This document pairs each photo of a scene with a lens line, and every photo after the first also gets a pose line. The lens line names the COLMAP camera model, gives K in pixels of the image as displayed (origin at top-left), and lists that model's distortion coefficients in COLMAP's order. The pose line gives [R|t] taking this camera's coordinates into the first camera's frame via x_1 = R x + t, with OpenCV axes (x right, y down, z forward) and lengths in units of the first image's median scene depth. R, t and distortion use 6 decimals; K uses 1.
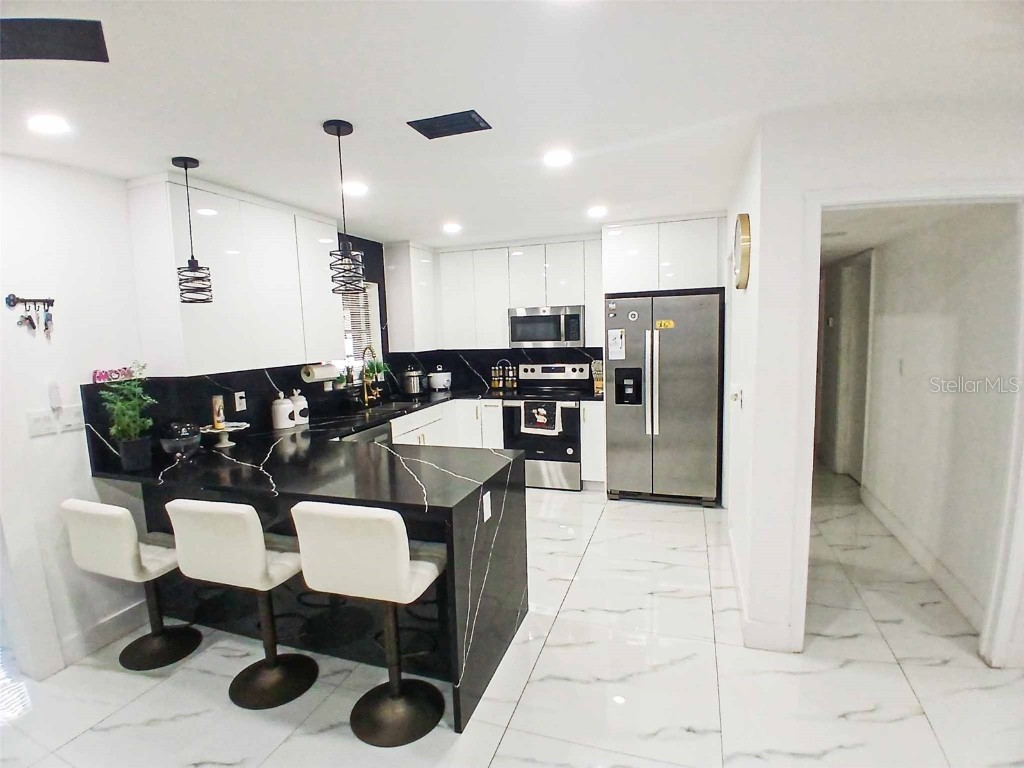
lens RADIAL K [[506.3, 0, 508.3], [0, 506.3, 387.3], [0, 0, 1]] dist [0.007580, -0.050069]
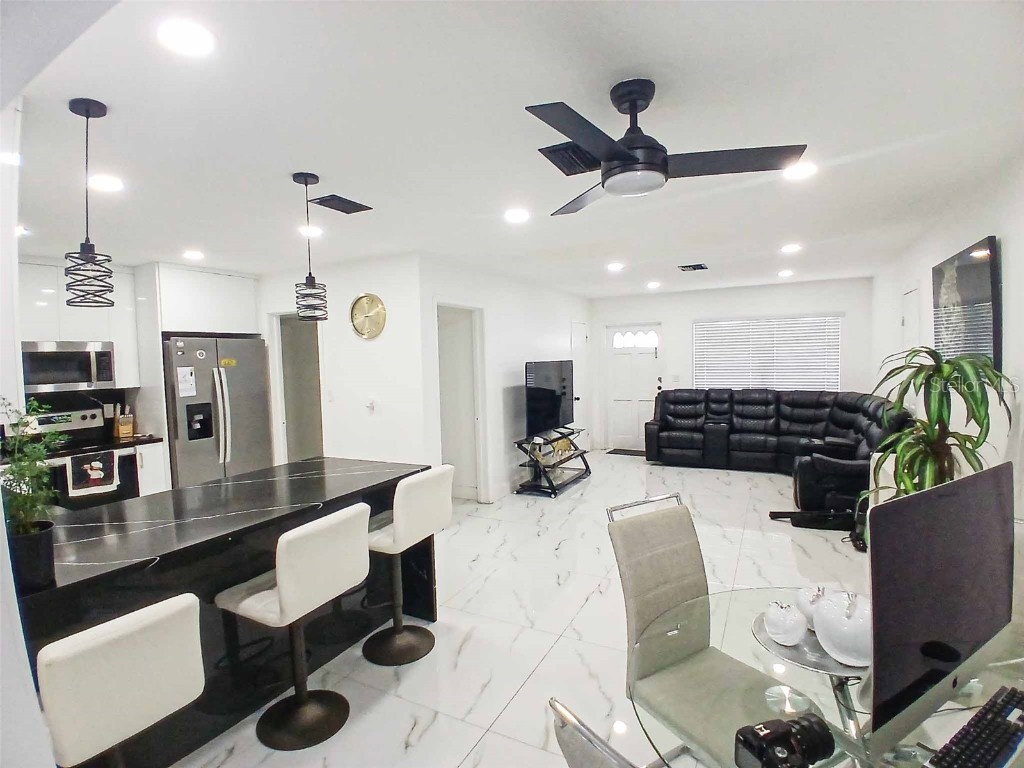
lens RADIAL K [[506.3, 0, 508.3], [0, 506.3, 387.3], [0, 0, 1]] dist [0.007580, -0.050069]
pose [[0.151238, -0.028566, 0.988085, -0.629801], [0.135393, 0.990760, 0.007920, 0.005789], [-0.979181, 0.132582, 0.153708, 0.189985]]
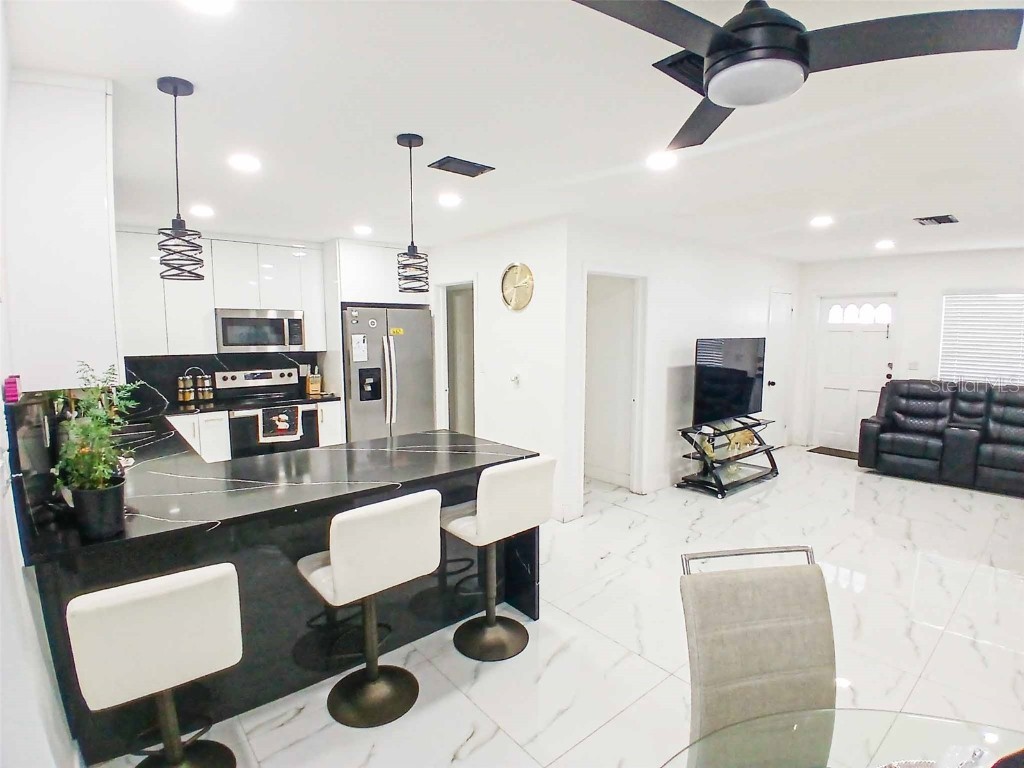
lens RADIAL K [[506.3, 0, 508.3], [0, 506.3, 387.3], [0, 0, 1]] dist [0.007580, -0.050069]
pose [[0.518467, -0.062698, 0.852796, -0.527442], [0.084034, 0.996217, 0.022154, 0.004967], [-0.850959, 0.060178, 0.521774, 0.123473]]
